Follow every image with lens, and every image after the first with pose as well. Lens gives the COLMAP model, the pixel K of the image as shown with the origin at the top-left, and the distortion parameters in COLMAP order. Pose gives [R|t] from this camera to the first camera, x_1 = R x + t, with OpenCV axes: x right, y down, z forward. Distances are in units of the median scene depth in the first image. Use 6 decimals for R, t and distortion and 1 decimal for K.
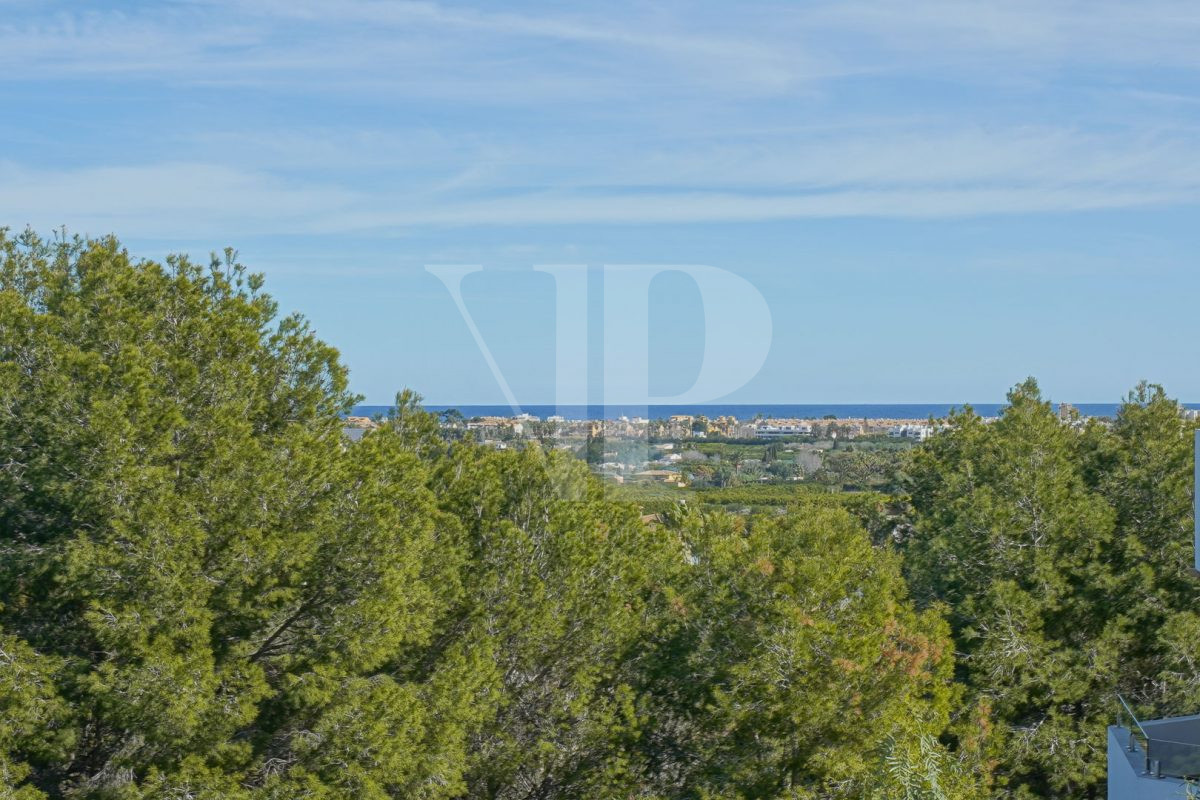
lens RADIAL K [[2282.0, 0, 600.0], [0, 2282.0, 400.0], [0, 0, 1]] dist [-0.029175, 0.066184]
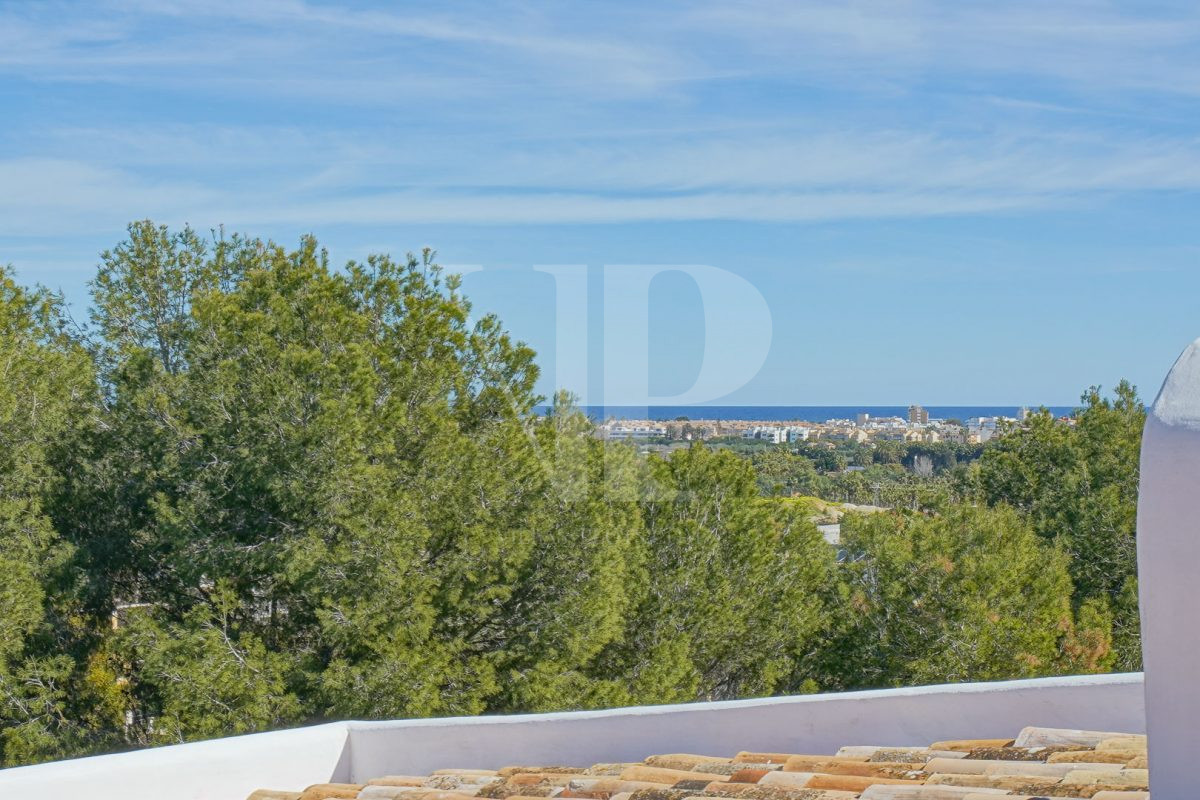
lens RADIAL K [[2282.0, 0, 600.0], [0, 2282.0, 400.0], [0, 0, 1]] dist [-0.029175, 0.066184]
pose [[0.997985, 0.004071, 0.063316, -0.144886], [-0.004040, 0.999992, -0.000614, 0.000606], [-0.063318, 0.000357, 0.997993, -0.012269]]
